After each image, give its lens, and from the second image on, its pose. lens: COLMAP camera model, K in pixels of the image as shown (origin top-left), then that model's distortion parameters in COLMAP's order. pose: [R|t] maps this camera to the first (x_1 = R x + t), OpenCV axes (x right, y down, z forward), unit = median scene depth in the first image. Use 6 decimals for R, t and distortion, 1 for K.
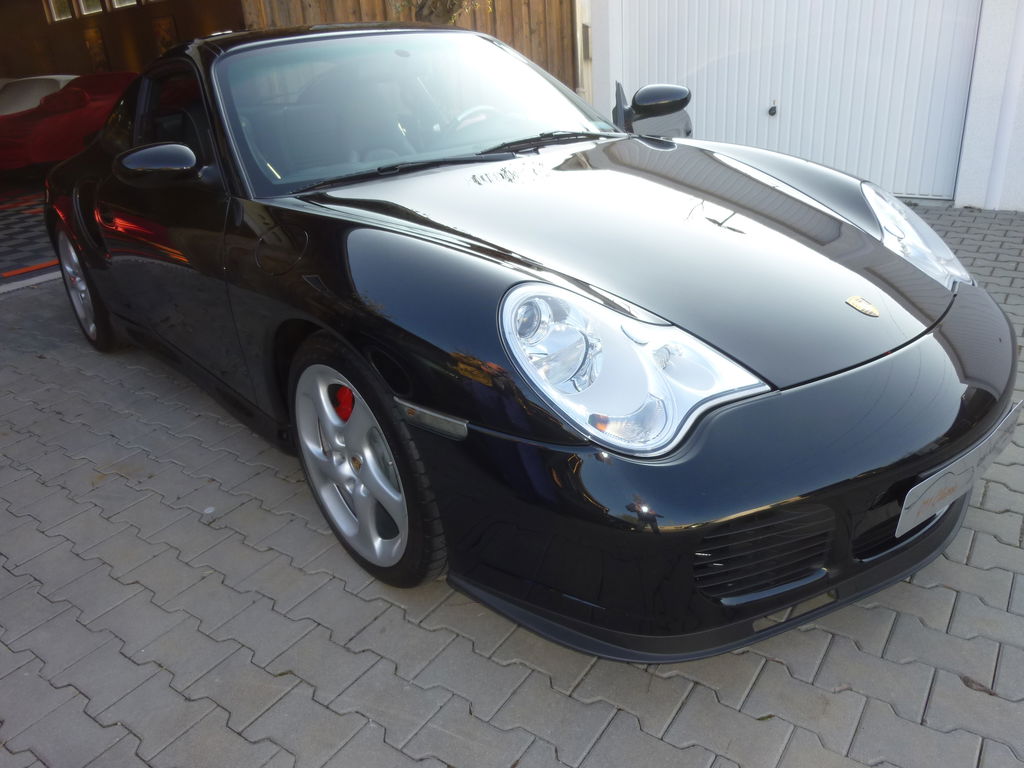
lens RADIAL K [[766.3, 0, 510.6], [0, 766.3, 382.5], [0, 0, 1]] dist [-0.029076, -0.000696]
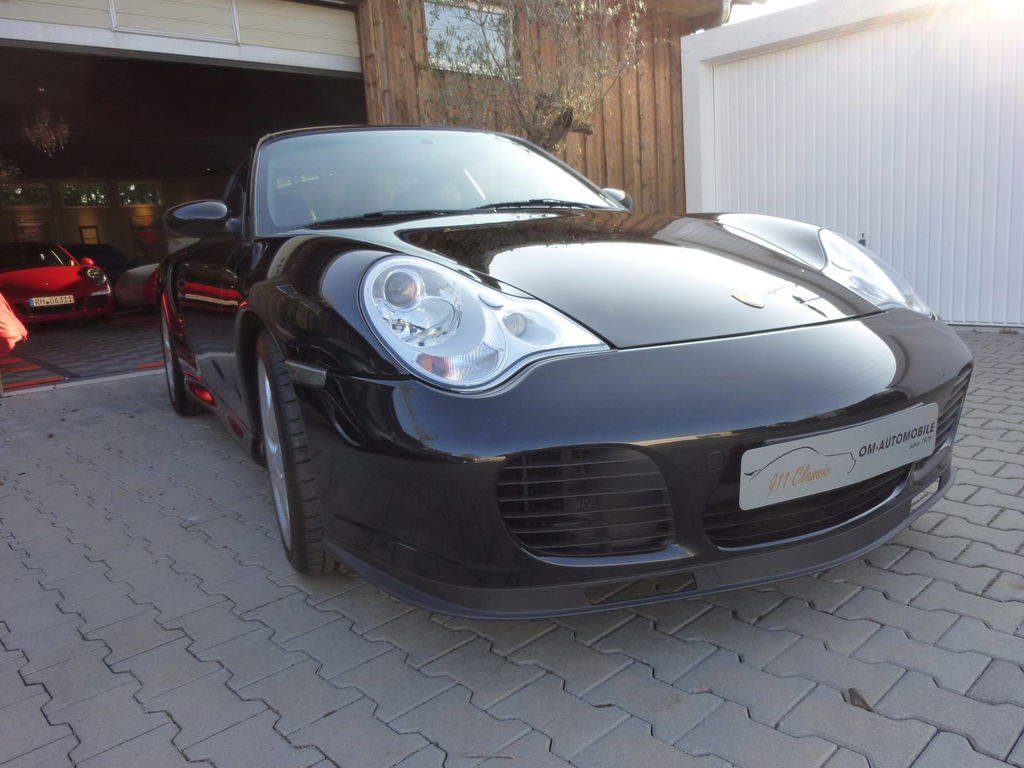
lens RADIAL K [[757.7, 0, 512.0], [0, 757.7, 385.1], [0, 0, 1]] dist [-0.032225, -0.001469]
pose [[0.980697, 0.038289, -0.191746, 0.355029], [-0.077186, 0.976809, -0.199718, 0.232186], [0.179652, 0.210663, 0.960909, 0.020151]]
